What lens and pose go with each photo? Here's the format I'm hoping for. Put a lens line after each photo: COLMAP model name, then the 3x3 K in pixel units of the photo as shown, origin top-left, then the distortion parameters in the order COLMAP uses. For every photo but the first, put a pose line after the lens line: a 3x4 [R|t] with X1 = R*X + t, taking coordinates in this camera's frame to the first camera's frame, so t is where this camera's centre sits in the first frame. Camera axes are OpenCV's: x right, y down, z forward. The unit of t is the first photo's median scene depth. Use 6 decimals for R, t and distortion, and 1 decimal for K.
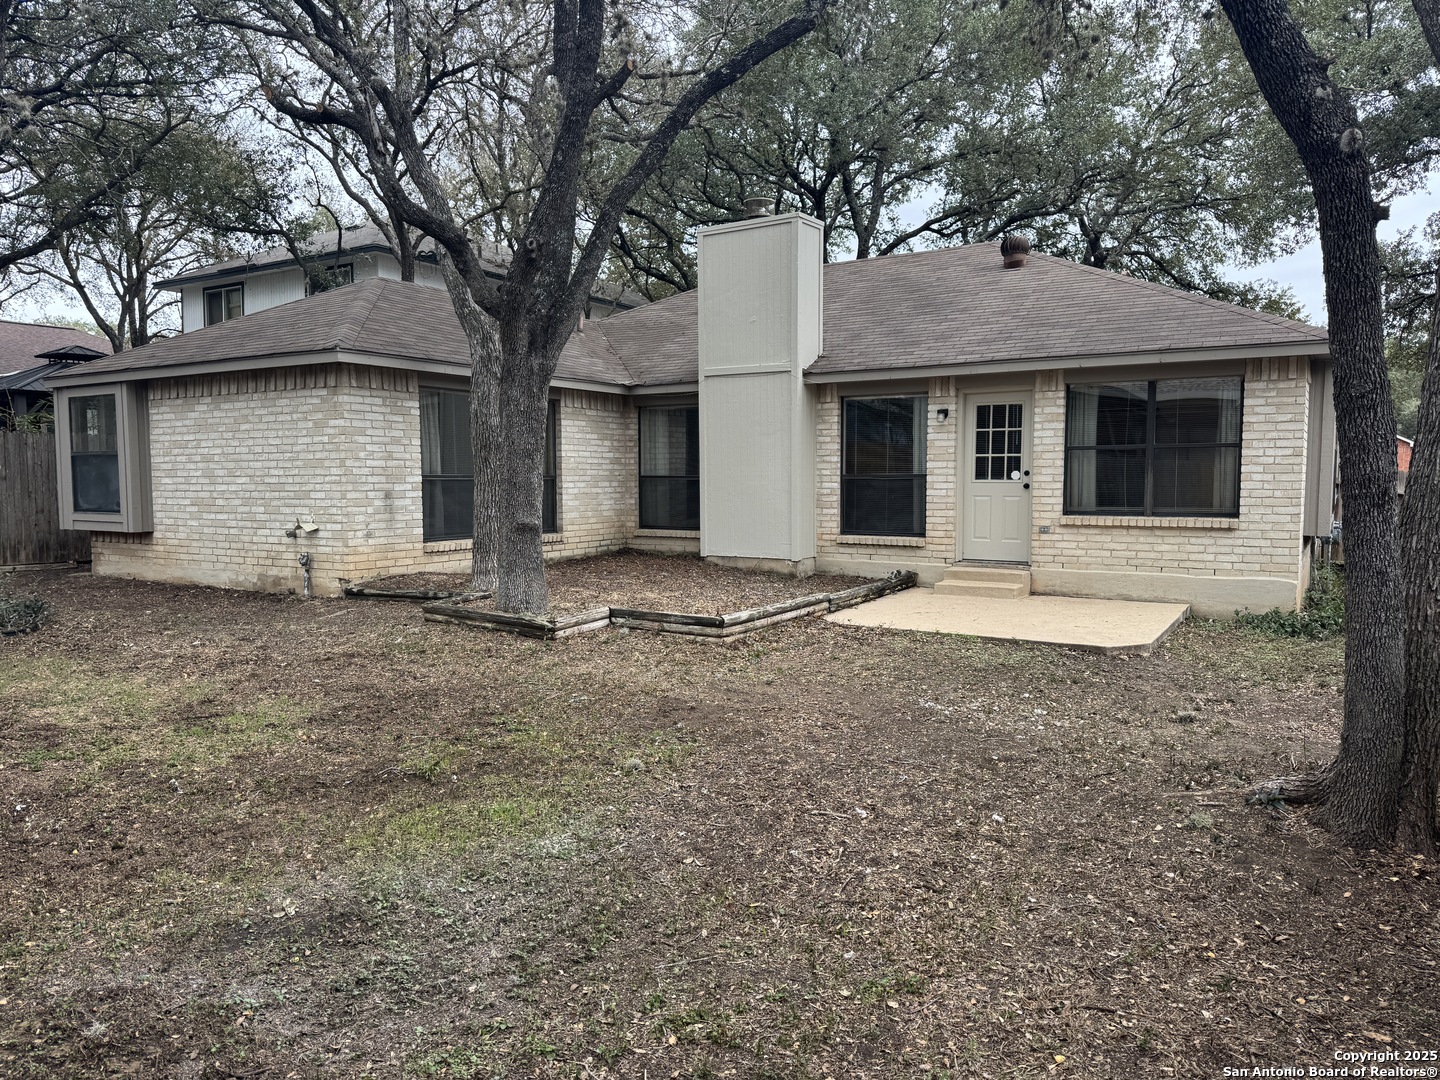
lens RADIAL K [[1009.4, 0, 718.9], [0, 1009.4, 549.6], [0, 0, 1]] dist [0.049587, -0.058748]
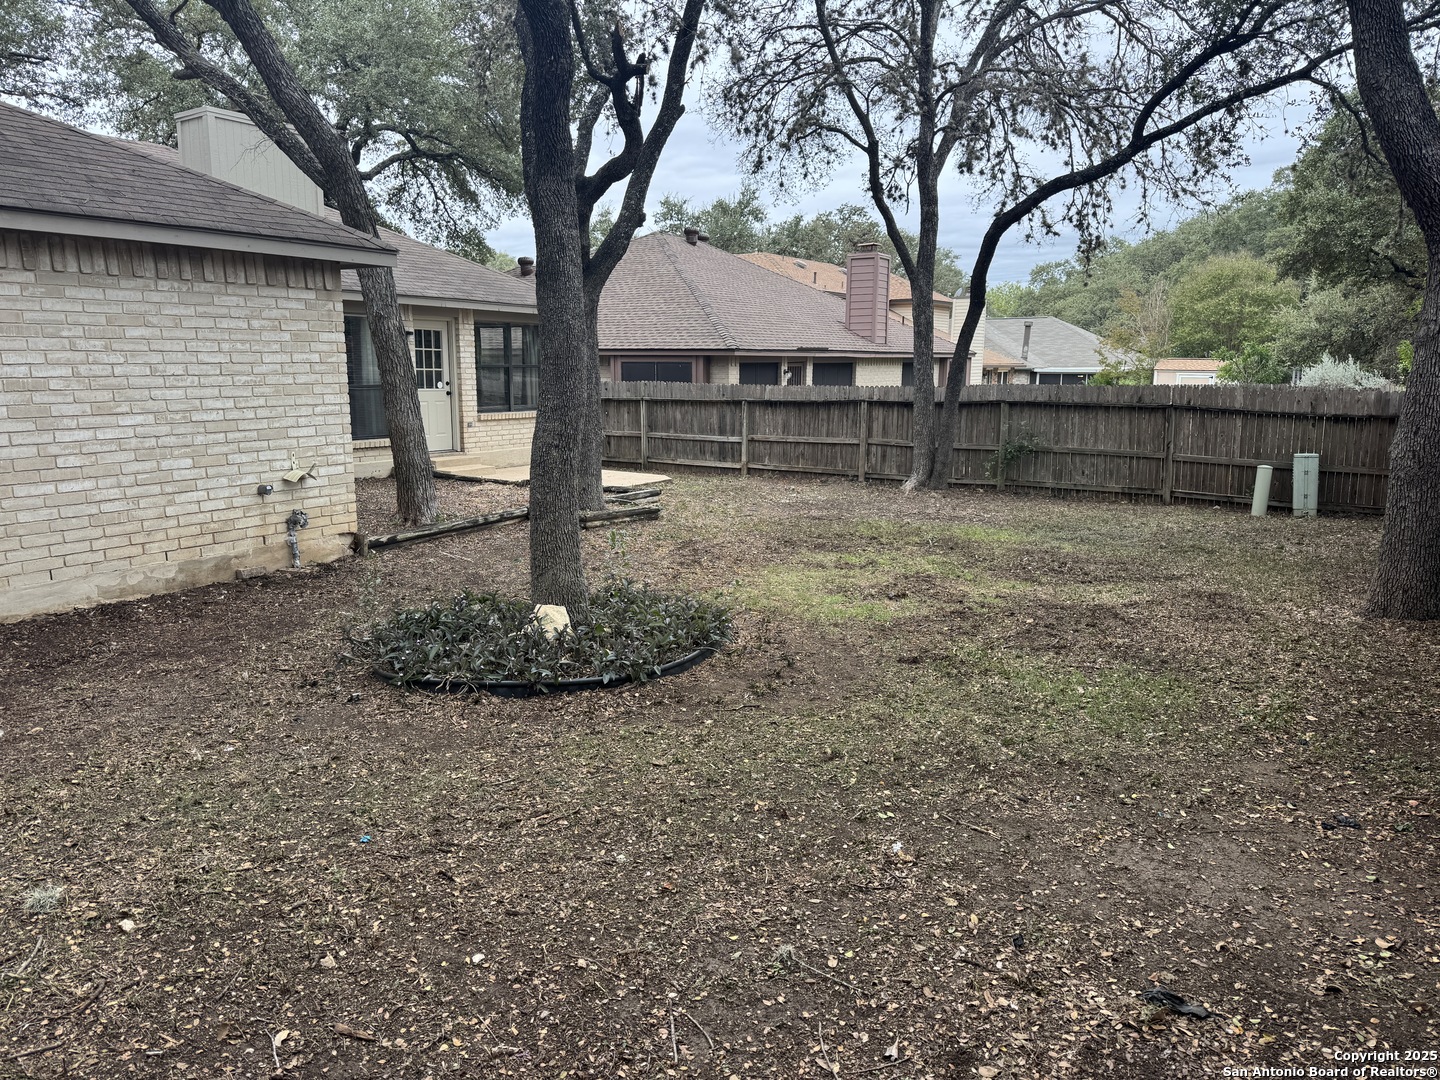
lens RADIAL K [[1009.4, 0, 712.0], [0, 1009.4, 532.8], [0, 0, 1]] dist [0.049587, -0.058748]
pose [[0.020604, -0.164504, 0.986161, -1.091377], [0.071460, 0.984090, 0.162666, -0.077068], [-0.997231, 0.067119, 0.032031, 0.644683]]
